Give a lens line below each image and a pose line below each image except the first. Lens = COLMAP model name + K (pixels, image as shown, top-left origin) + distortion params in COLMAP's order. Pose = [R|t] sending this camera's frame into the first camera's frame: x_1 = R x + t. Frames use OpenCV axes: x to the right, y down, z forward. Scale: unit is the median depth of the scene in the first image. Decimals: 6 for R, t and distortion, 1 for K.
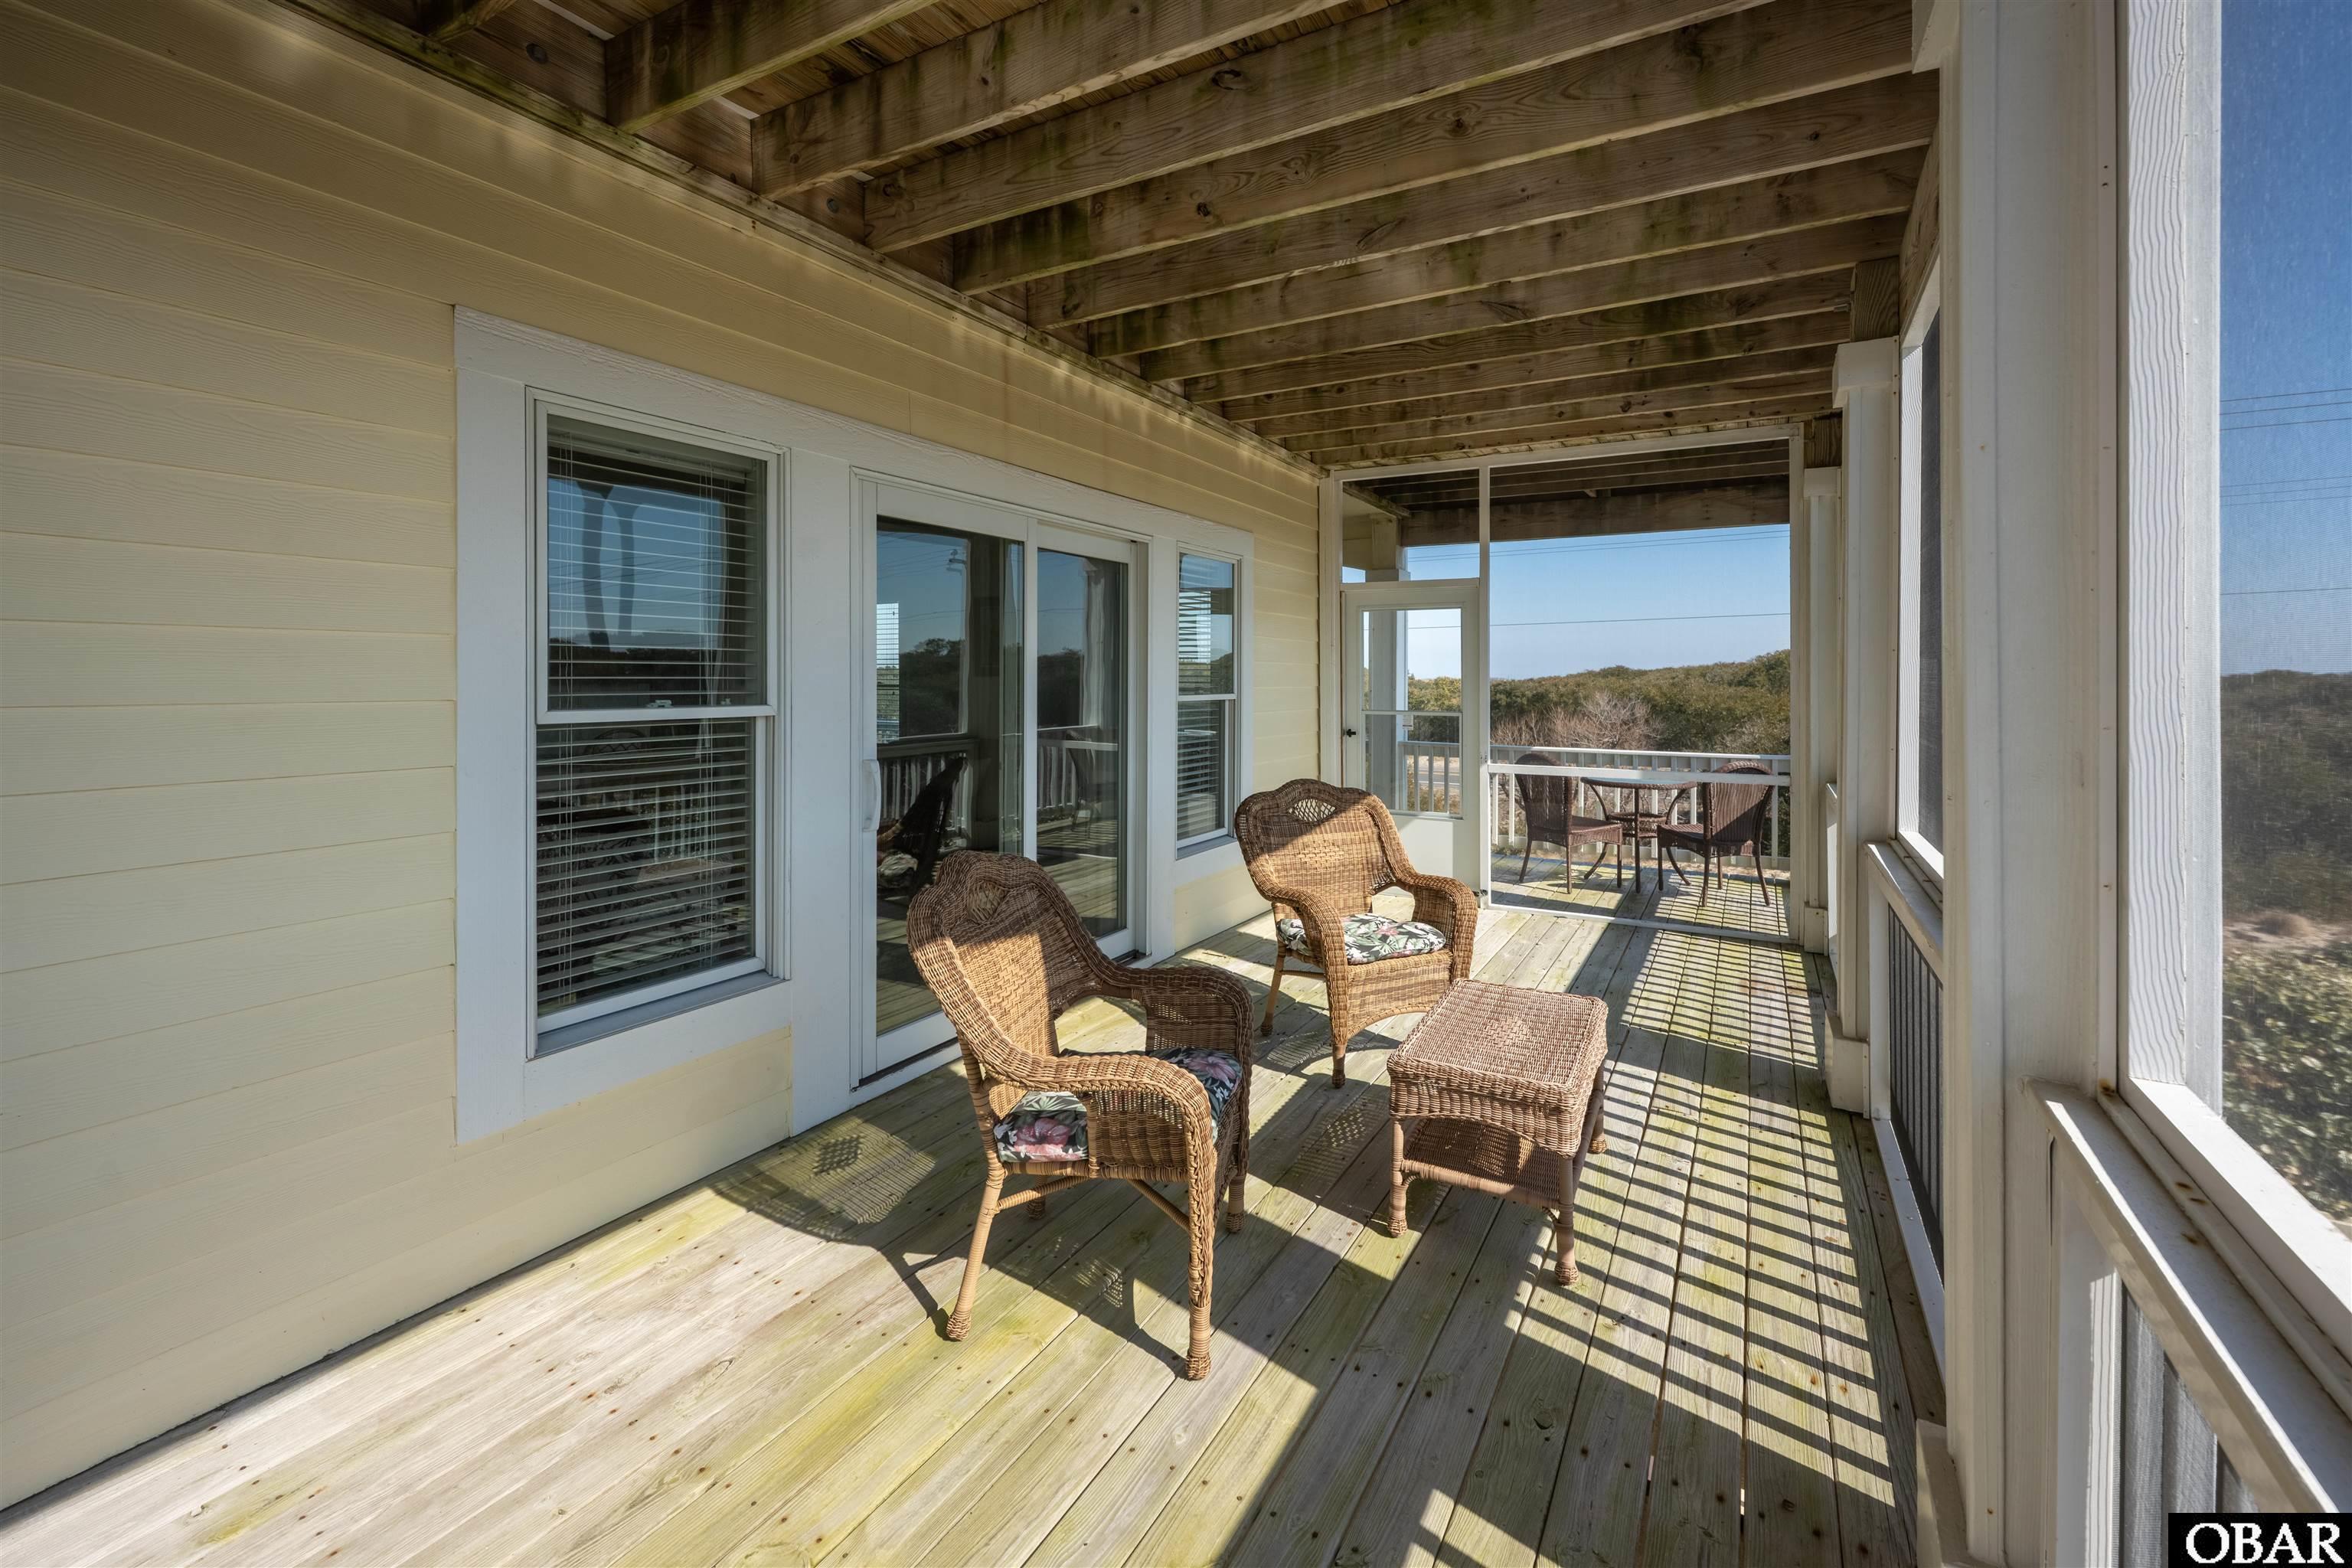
lens RADIAL K [[953.6, 0, 1183.4], [0, 953.6, 781.4], [0, 0, 1]] dist [-0.004471, 0.000126]
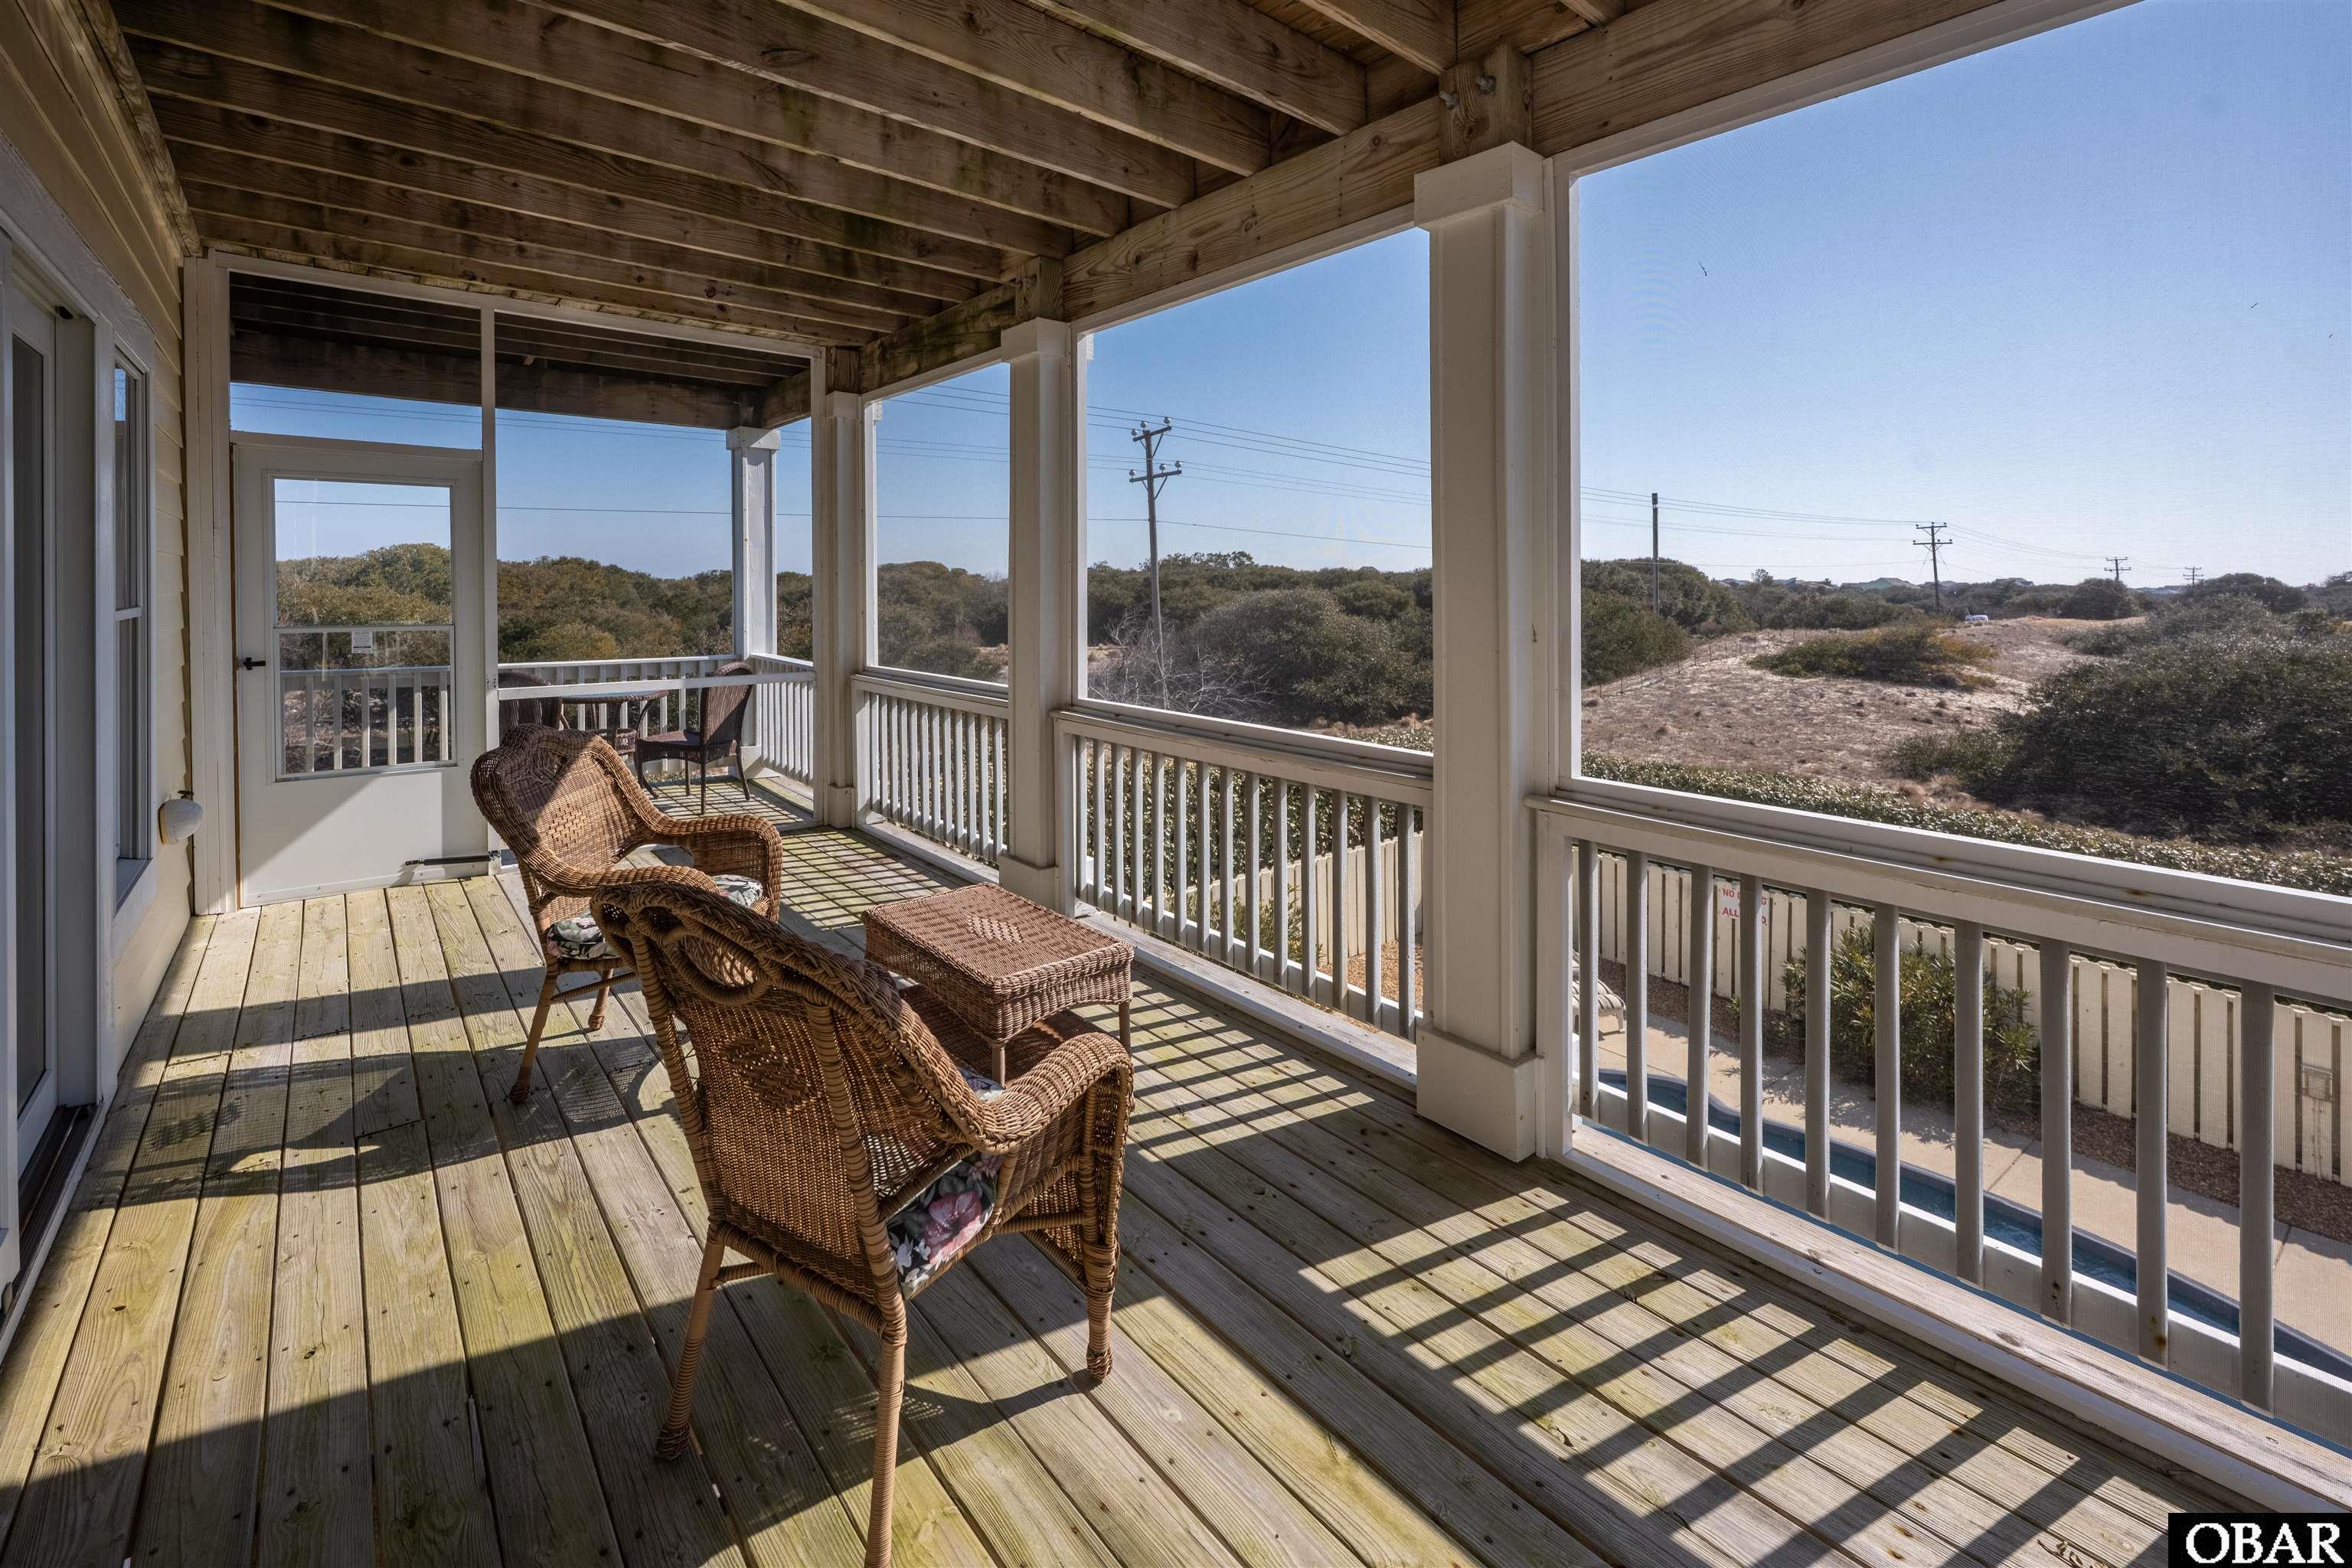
lens RADIAL K [[1000.8, 0, 1168.6], [0, 1000.8, 783.6], [0, 0, 1]] dist [-0.008278, -0.001135]
pose [[0.348482, -0.184584, 0.918961, -0.302403], [0.094318, 0.982347, 0.161549, -0.027212], [-0.932558, 0.030377, 0.359740, 0.195809]]
